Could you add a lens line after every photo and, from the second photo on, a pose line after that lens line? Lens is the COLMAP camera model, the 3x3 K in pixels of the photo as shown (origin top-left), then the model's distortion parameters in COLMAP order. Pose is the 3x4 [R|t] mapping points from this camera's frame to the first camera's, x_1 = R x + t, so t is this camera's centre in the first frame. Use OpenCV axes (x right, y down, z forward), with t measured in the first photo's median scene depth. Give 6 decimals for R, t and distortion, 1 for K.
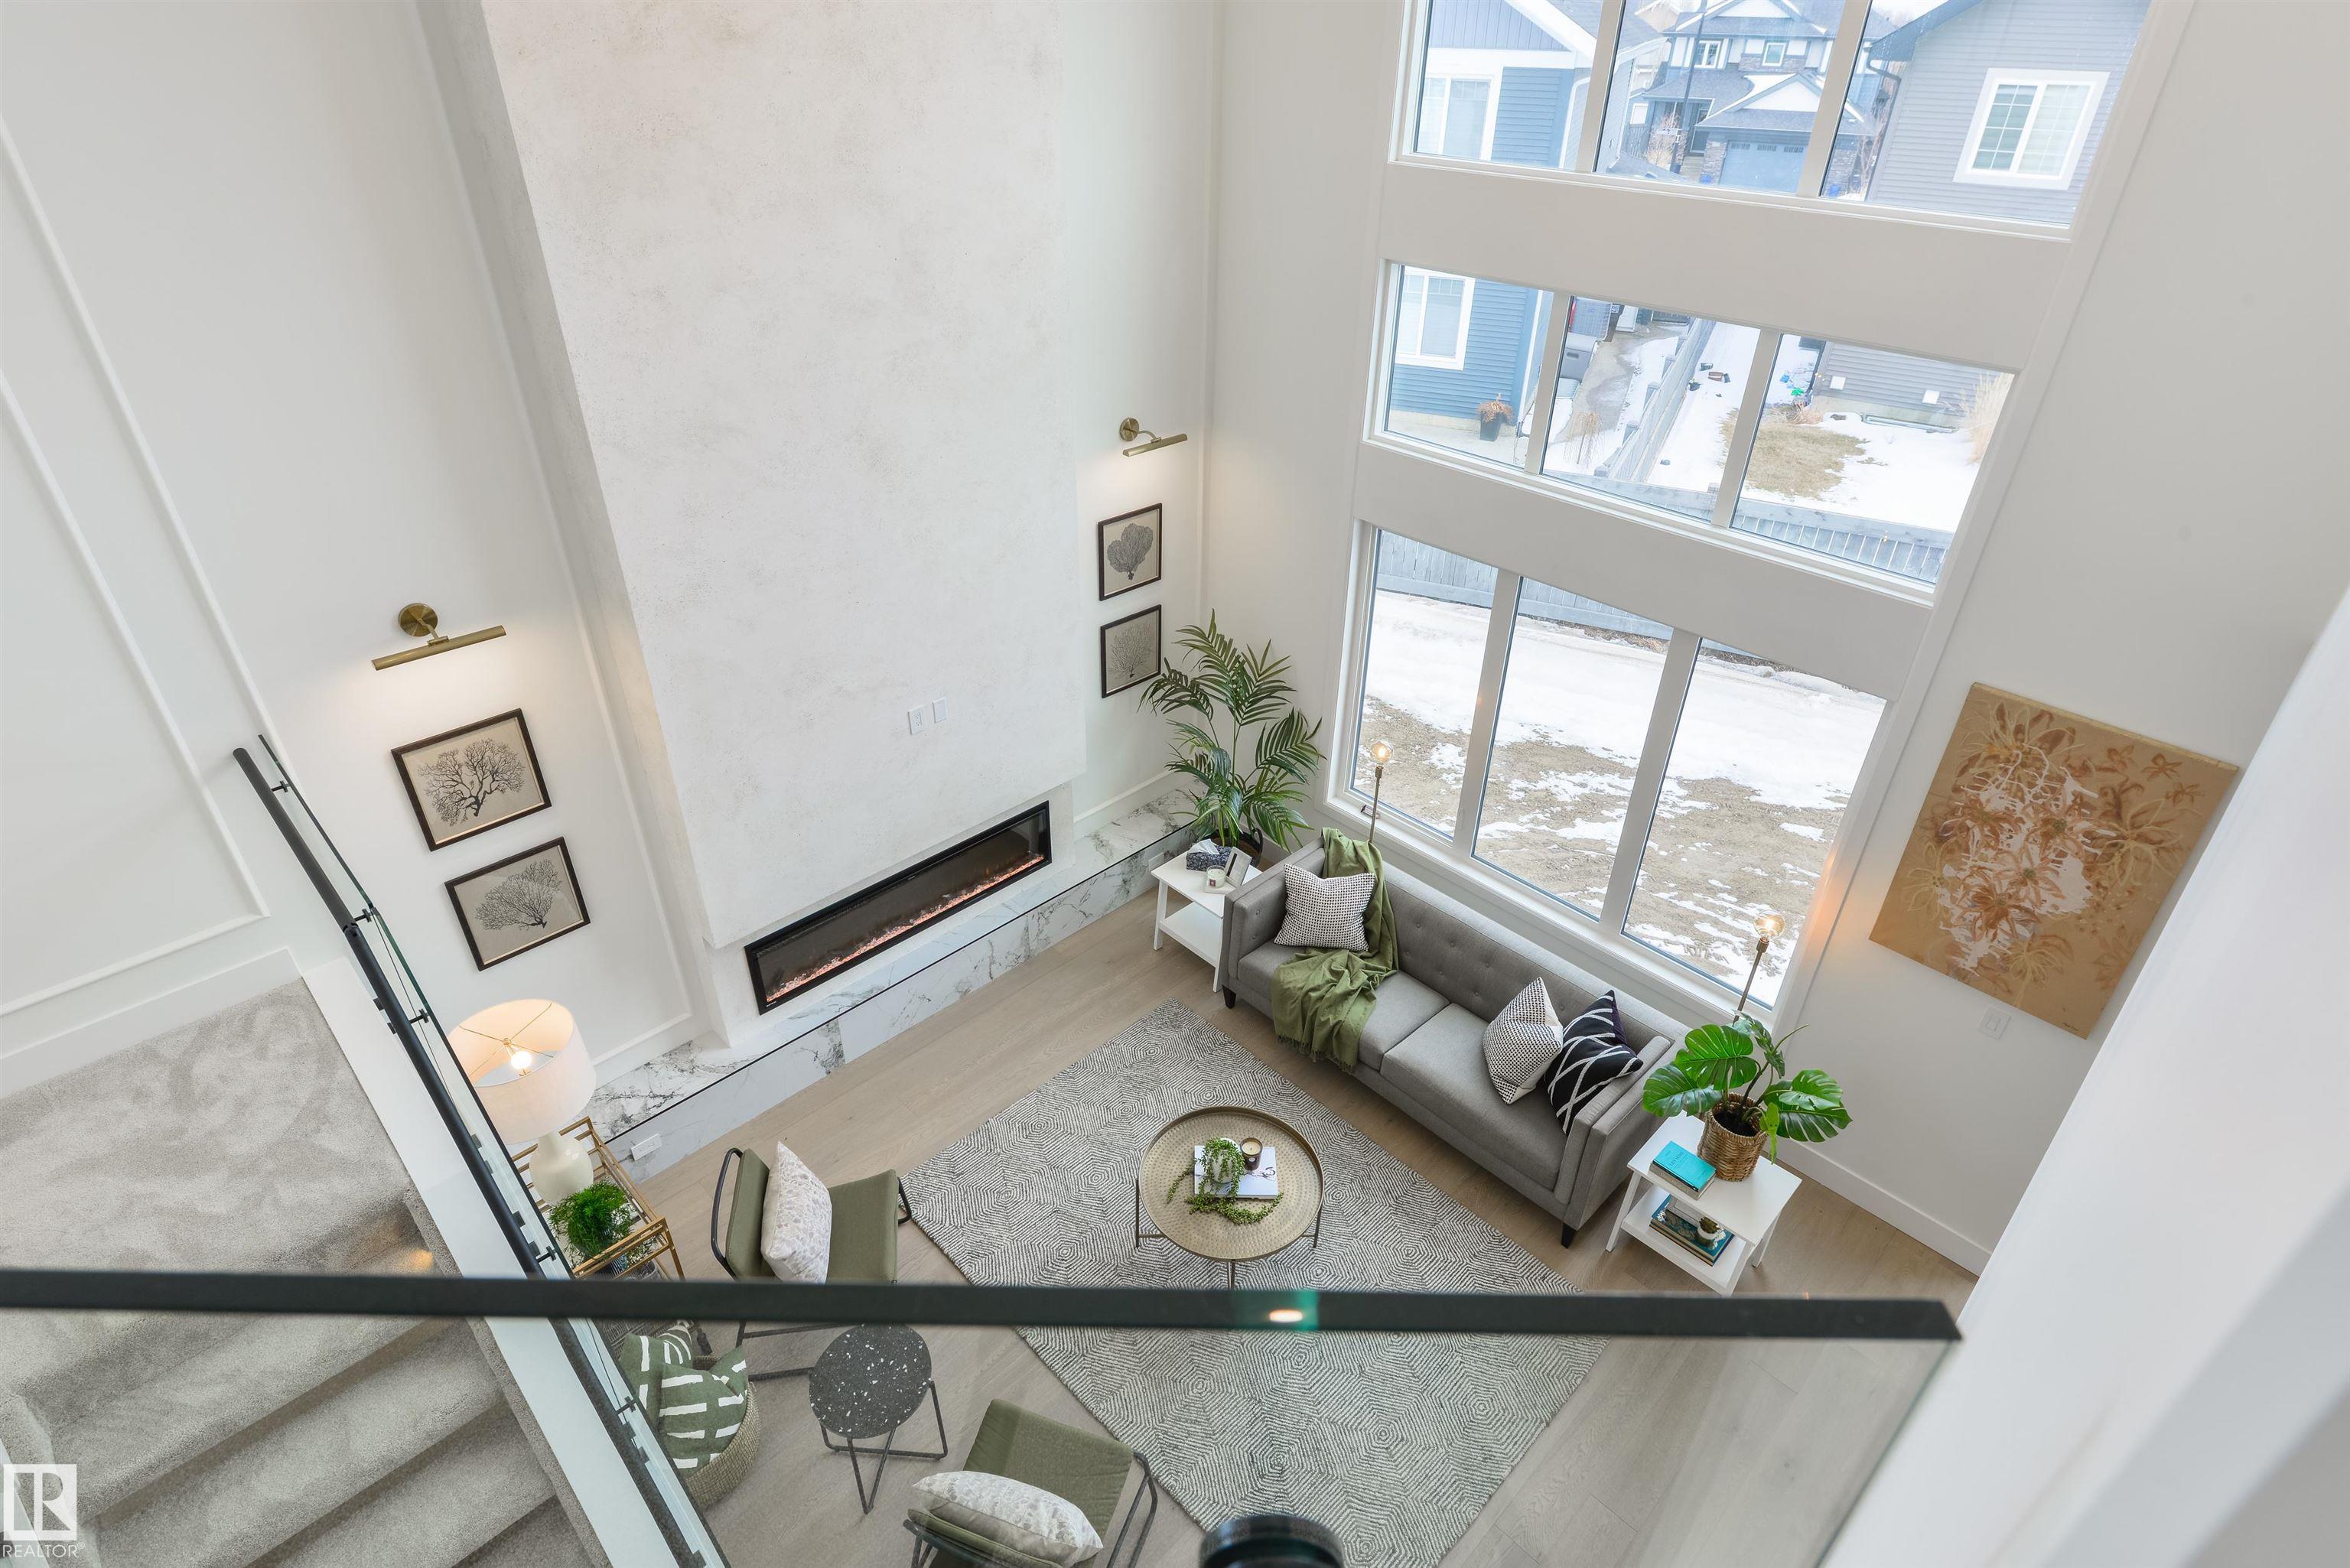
lens RADIAL K [[1219.7, 0, 1182.0], [0, 1219.7, 781.5], [0, 0, 1]] dist [0.000130, -0.000211]
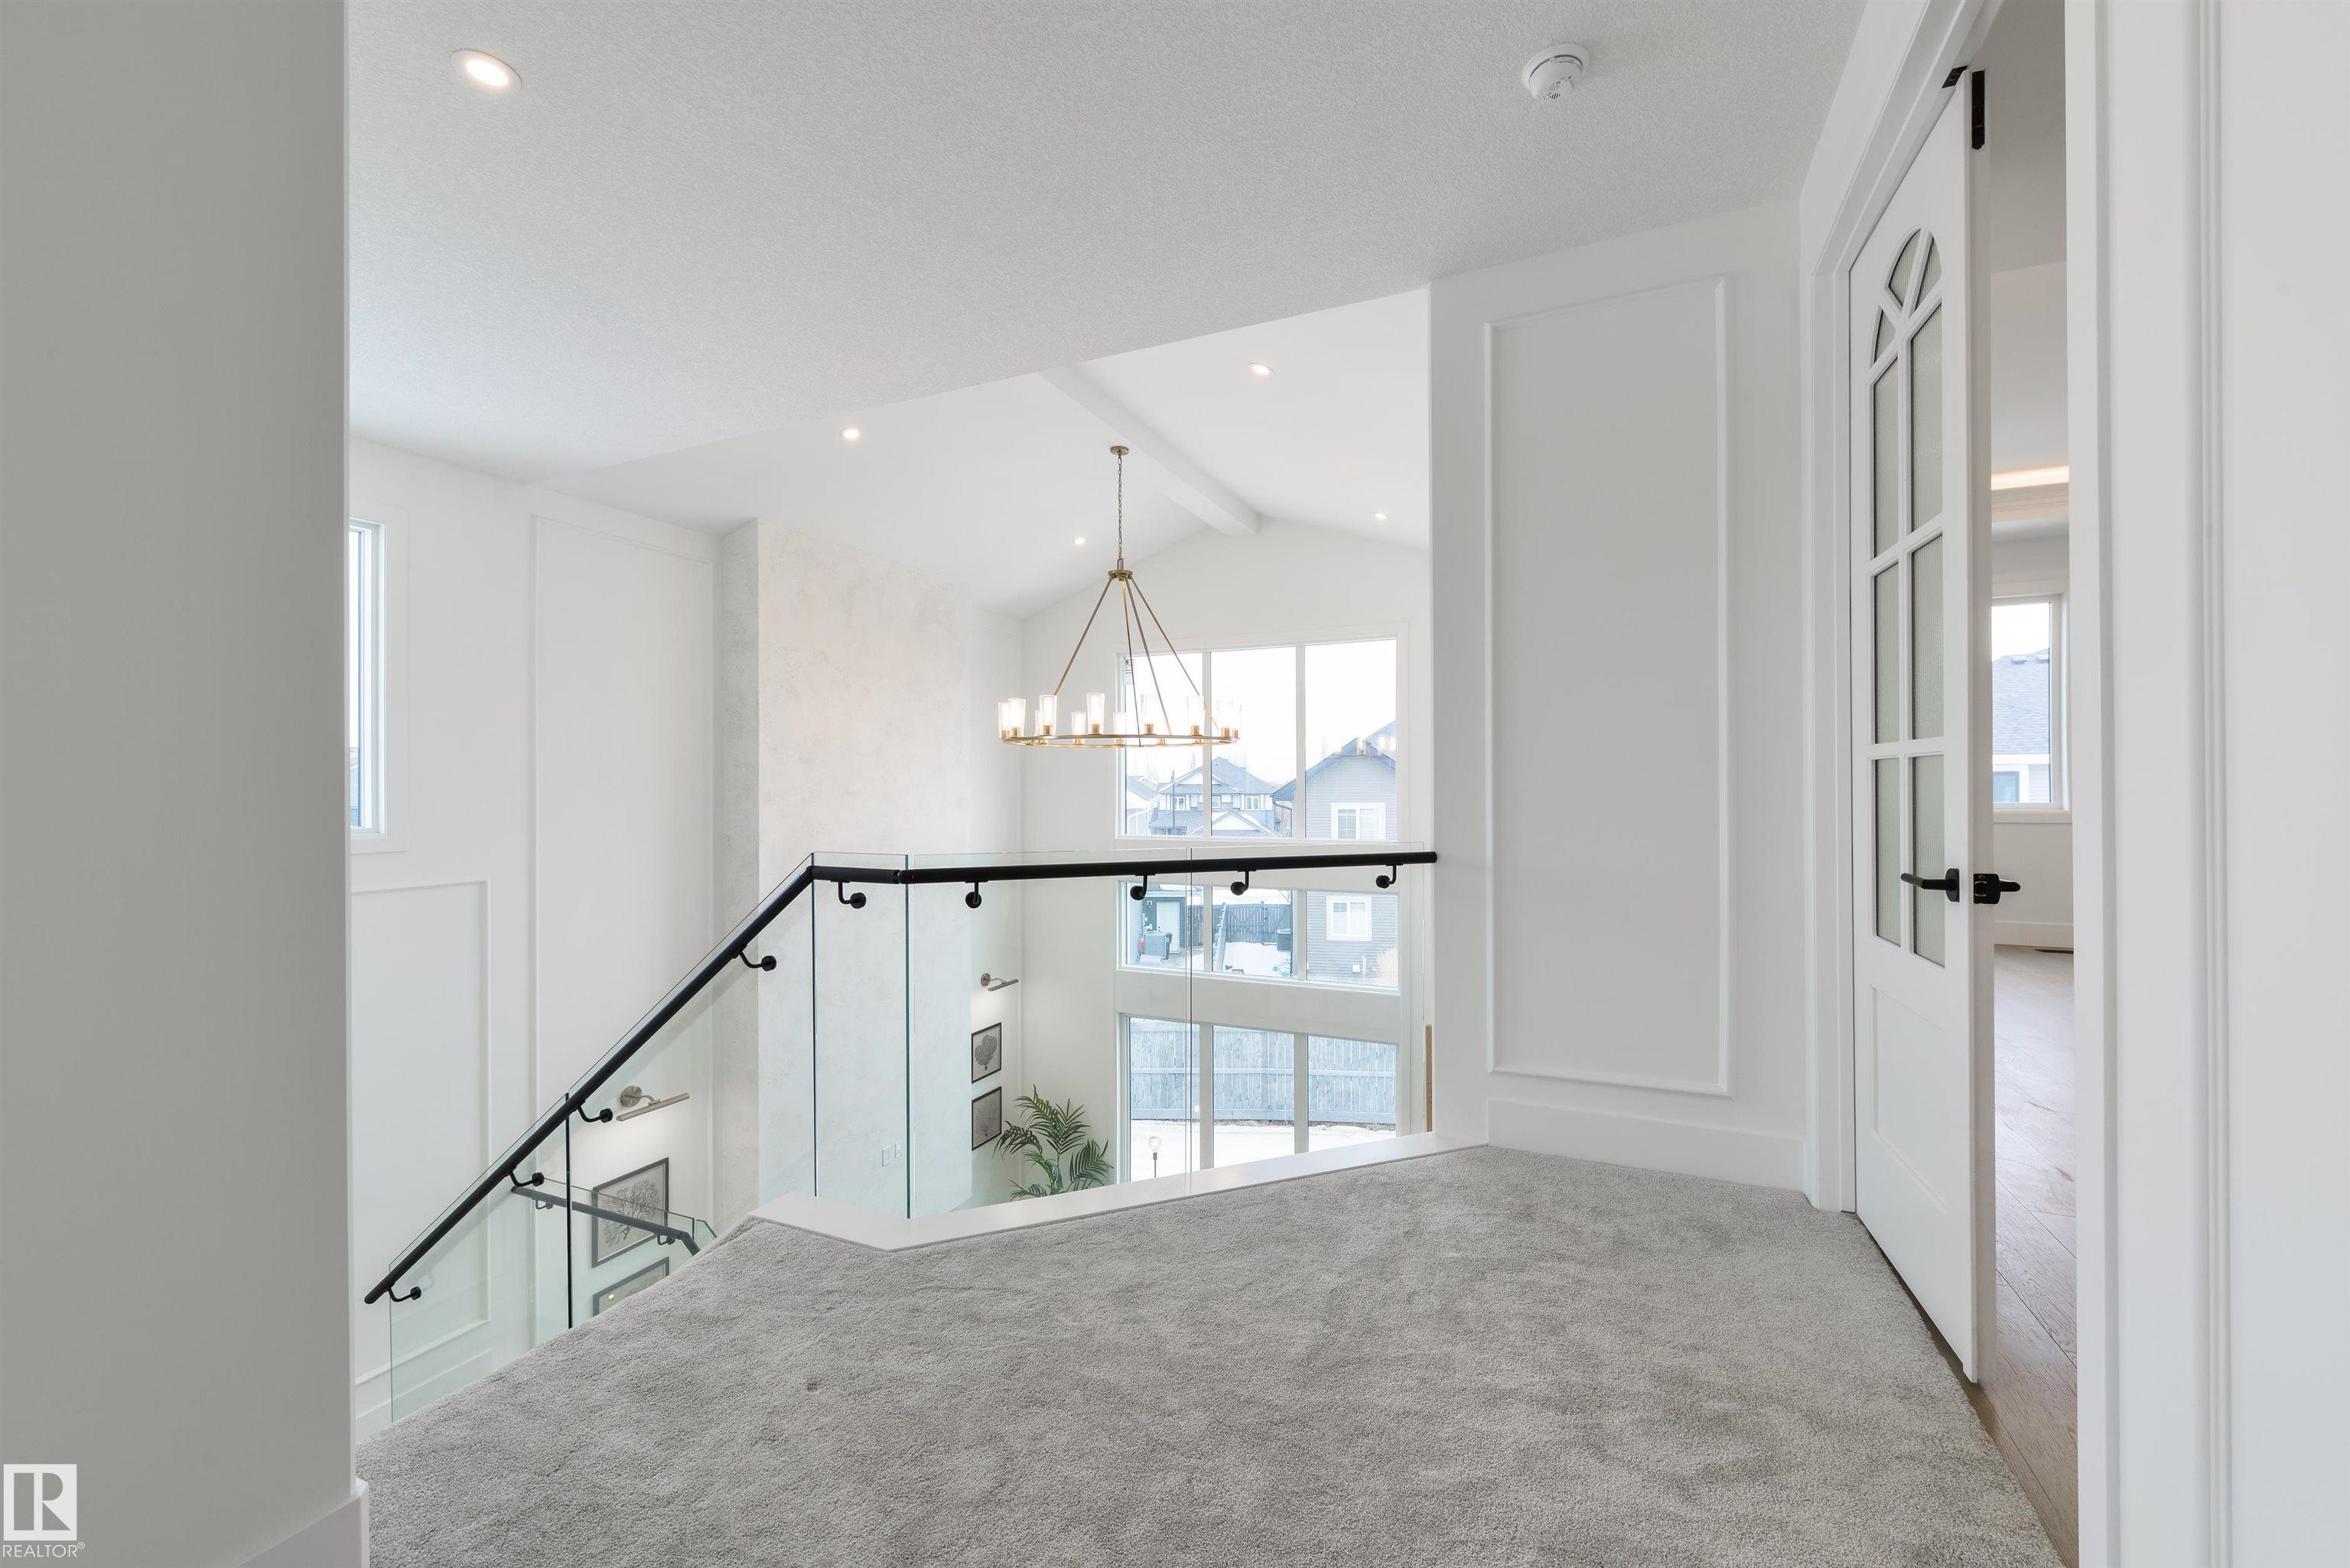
lens RADIAL K [[916.8, 0, 1196.6], [0, 916.8, 785.8], [0, 0, 1]] dist [0.003544, -0.002301]
pose [[0.927917, -0.021469, 0.372169, -0.225574], [0.216845, 0.843148, -0.492016, 0.180077], [-0.303231, 0.537253, 0.787026, -0.272932]]
